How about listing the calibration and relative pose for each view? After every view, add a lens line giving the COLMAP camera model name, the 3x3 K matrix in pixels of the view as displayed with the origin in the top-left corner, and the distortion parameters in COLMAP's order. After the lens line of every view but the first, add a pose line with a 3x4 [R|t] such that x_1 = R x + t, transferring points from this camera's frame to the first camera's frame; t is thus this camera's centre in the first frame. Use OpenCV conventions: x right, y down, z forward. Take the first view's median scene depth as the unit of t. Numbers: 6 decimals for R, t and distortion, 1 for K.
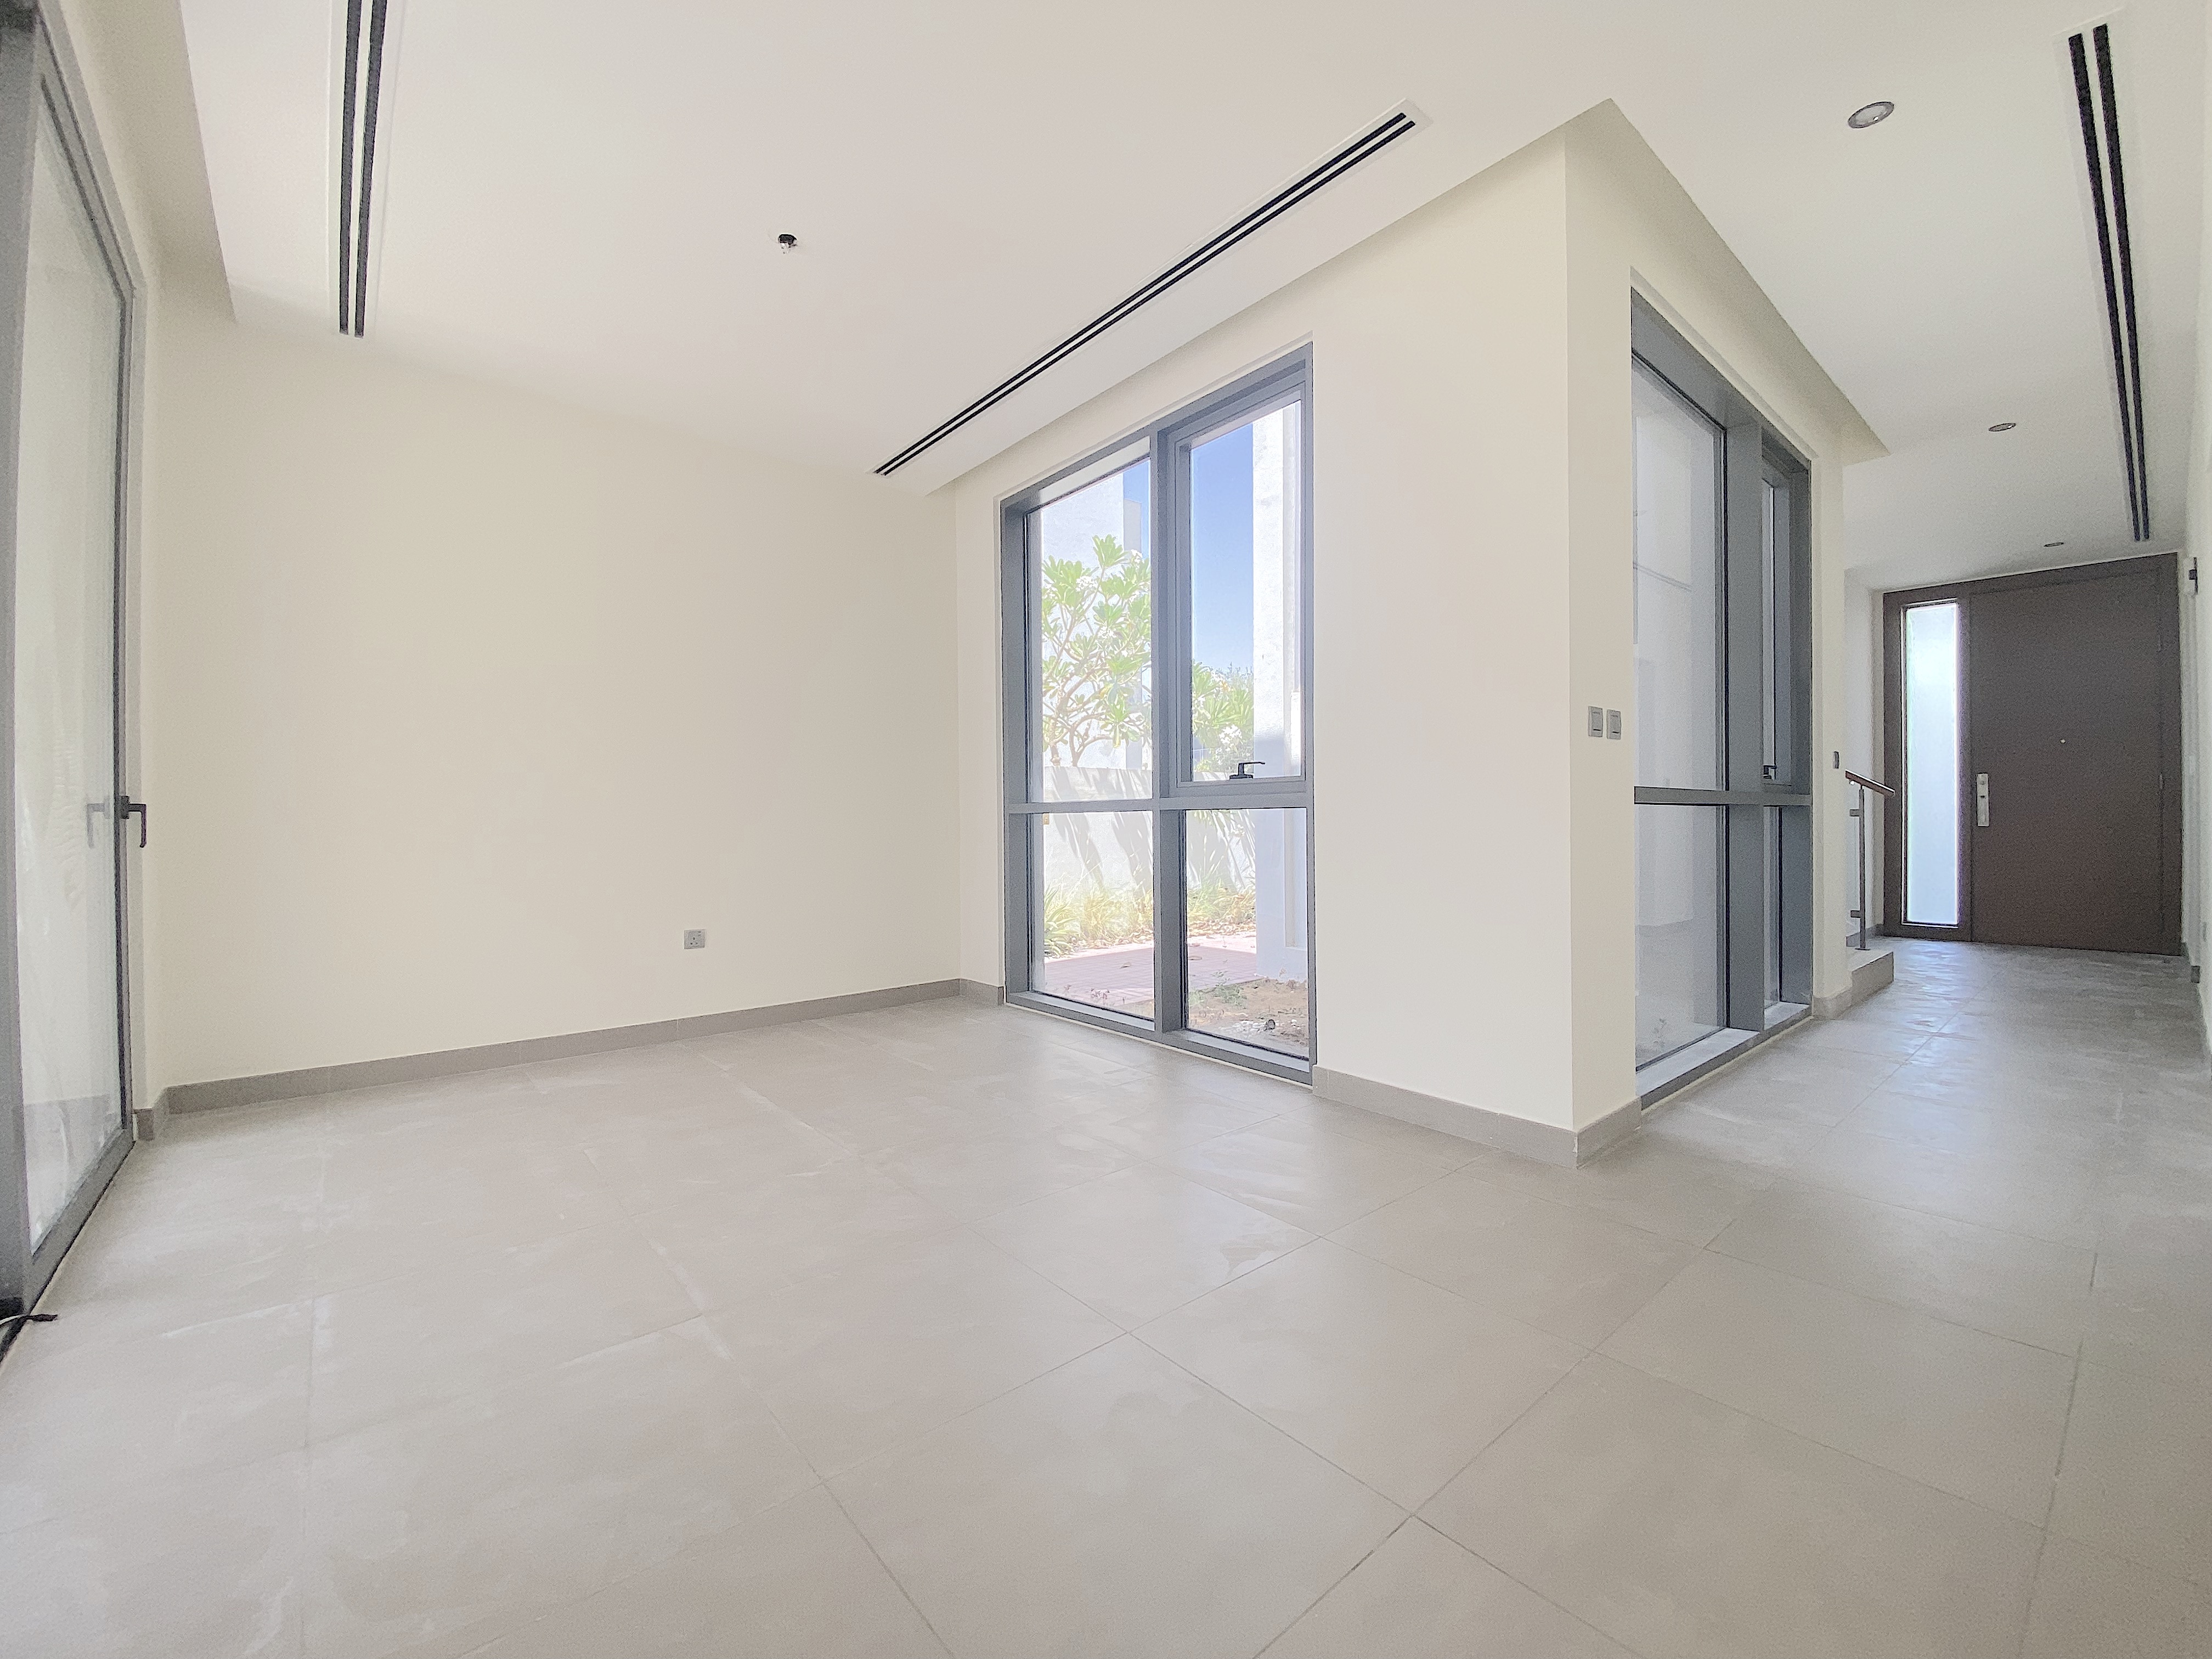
lens RADIAL K [[889.9, 0, 1107.3], [0, 889.9, 825.7], [0, 0, 1]] dist [0.061238, -0.045328]
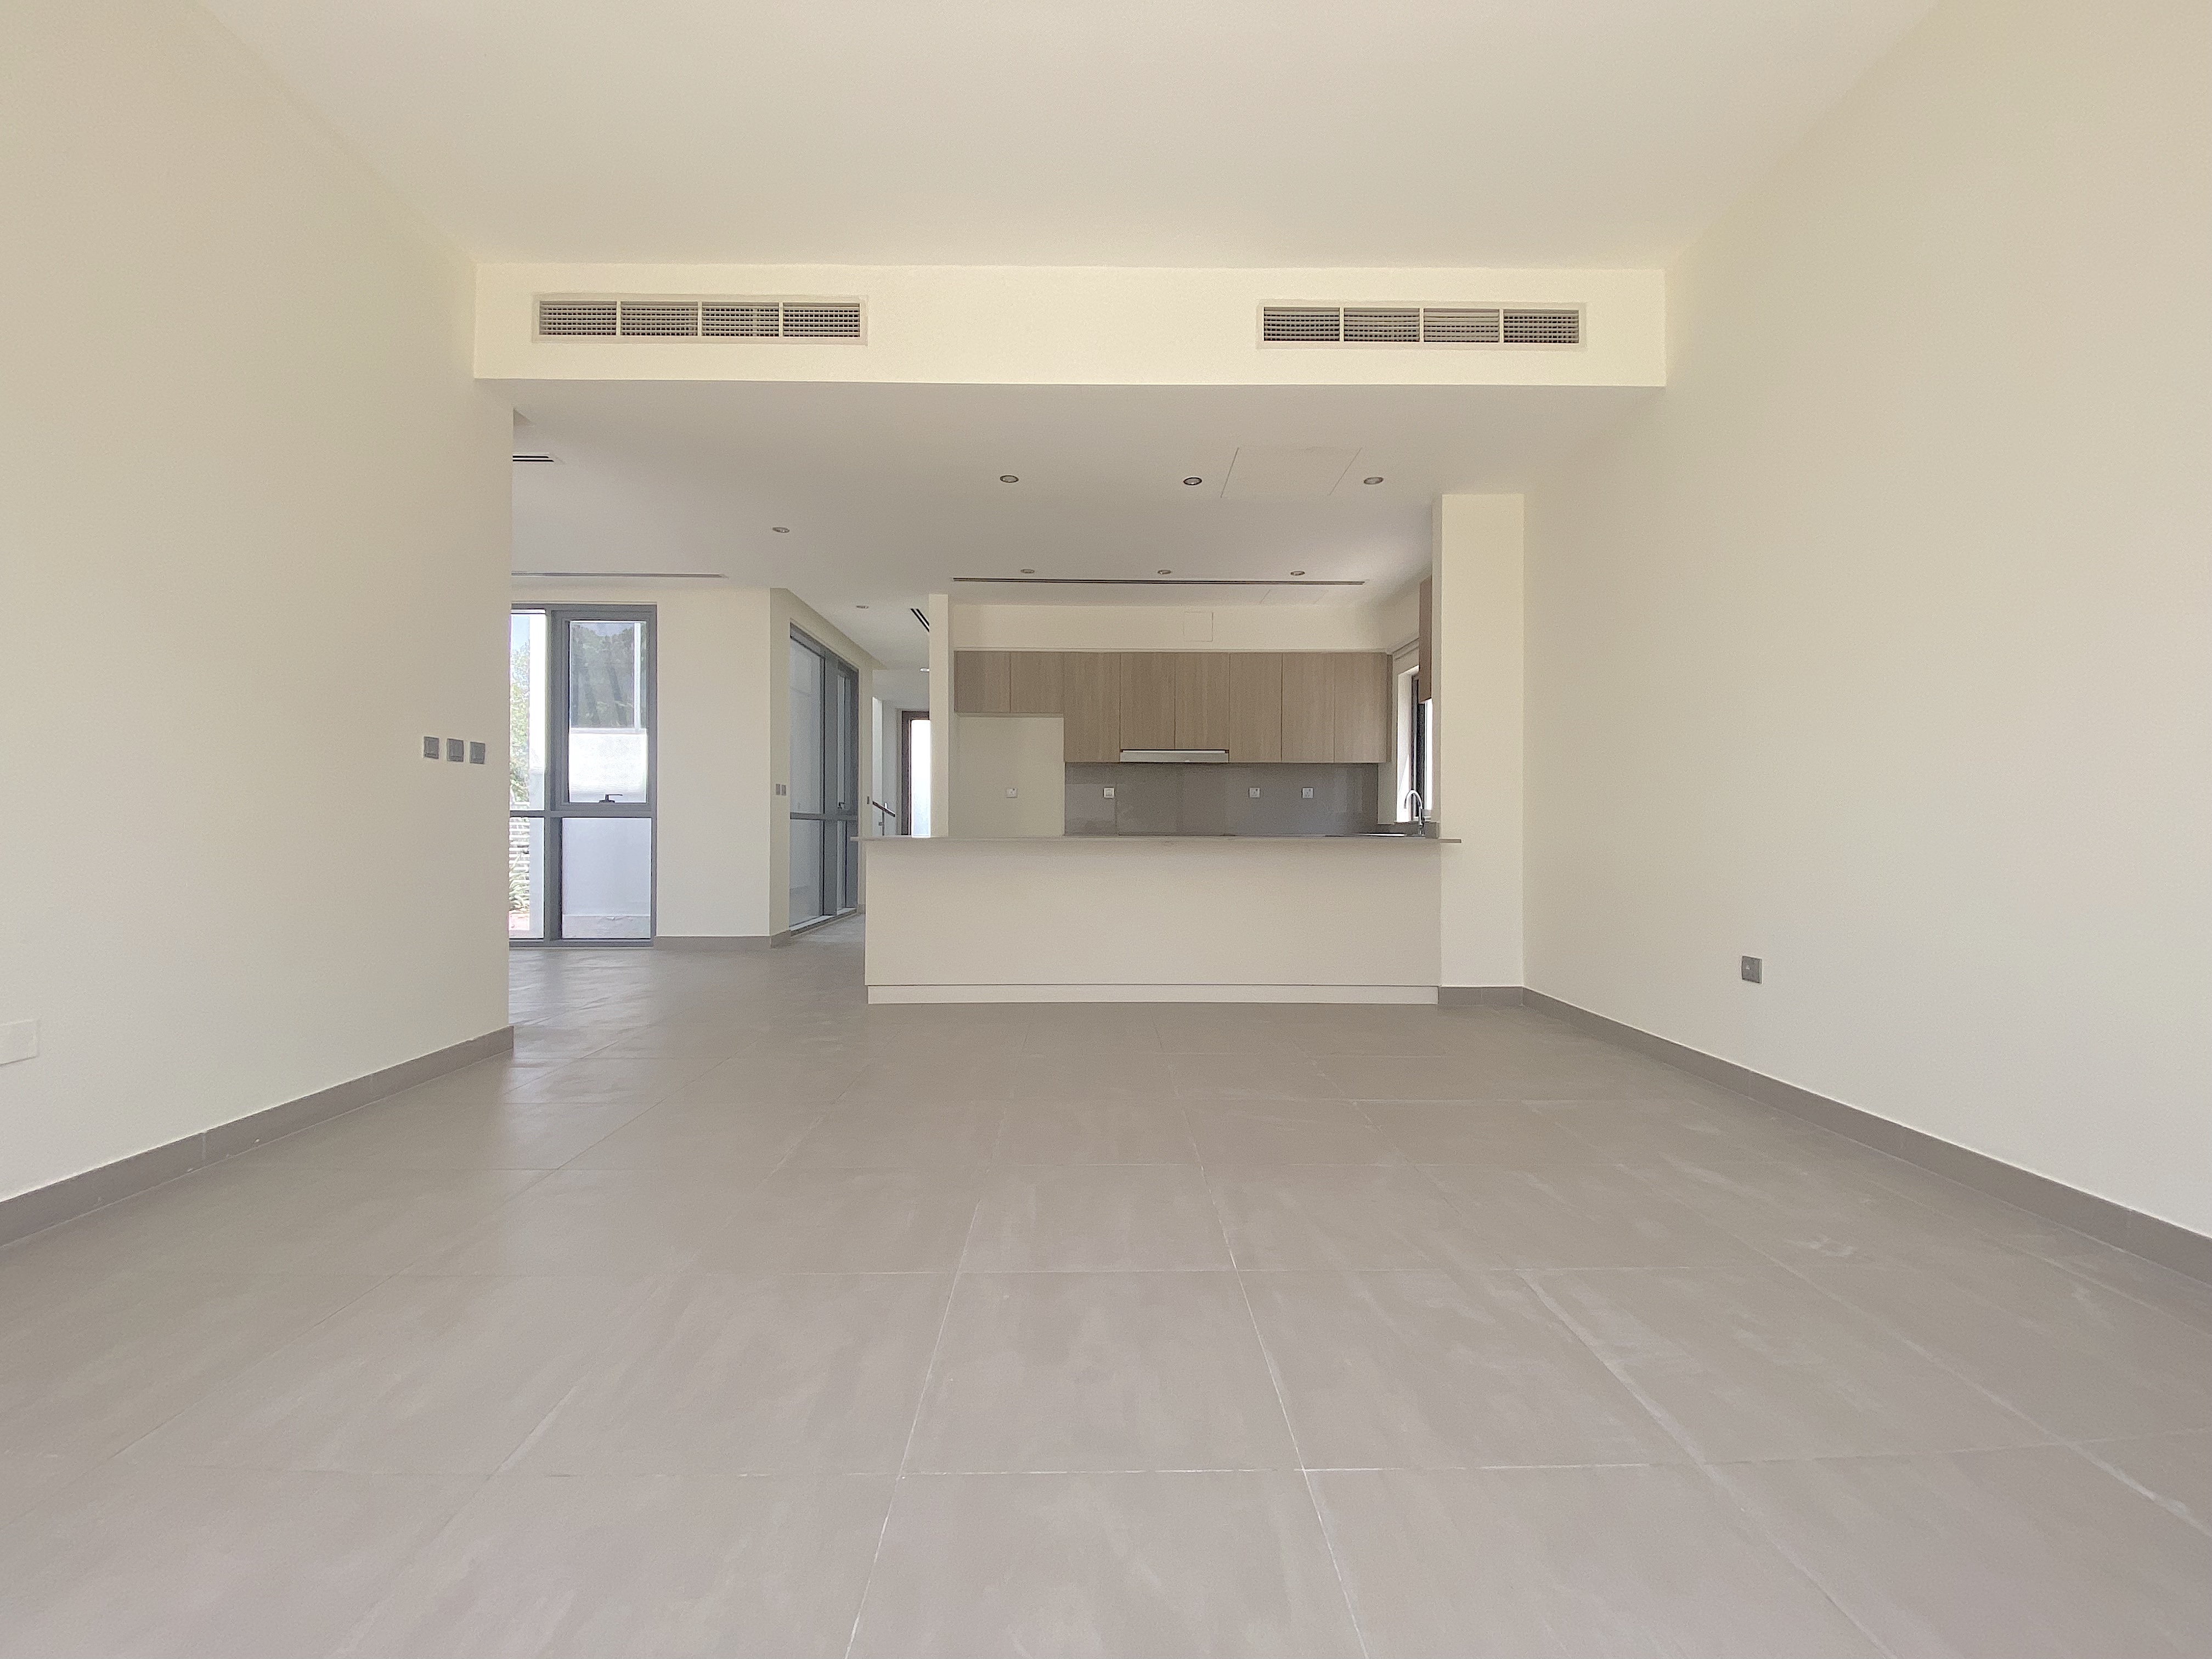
lens RADIAL K [[889.9, 0, 1107.3], [0, 889.9, 825.7], [0, 0, 1]] dist [0.061238, -0.045328]
pose [[0.632758, 0.011949, 0.774258, -0.631712], [-0.006510, 0.999928, -0.010111, 0.009919], [-0.774322, 0.001358, 0.632790, -1.011902]]
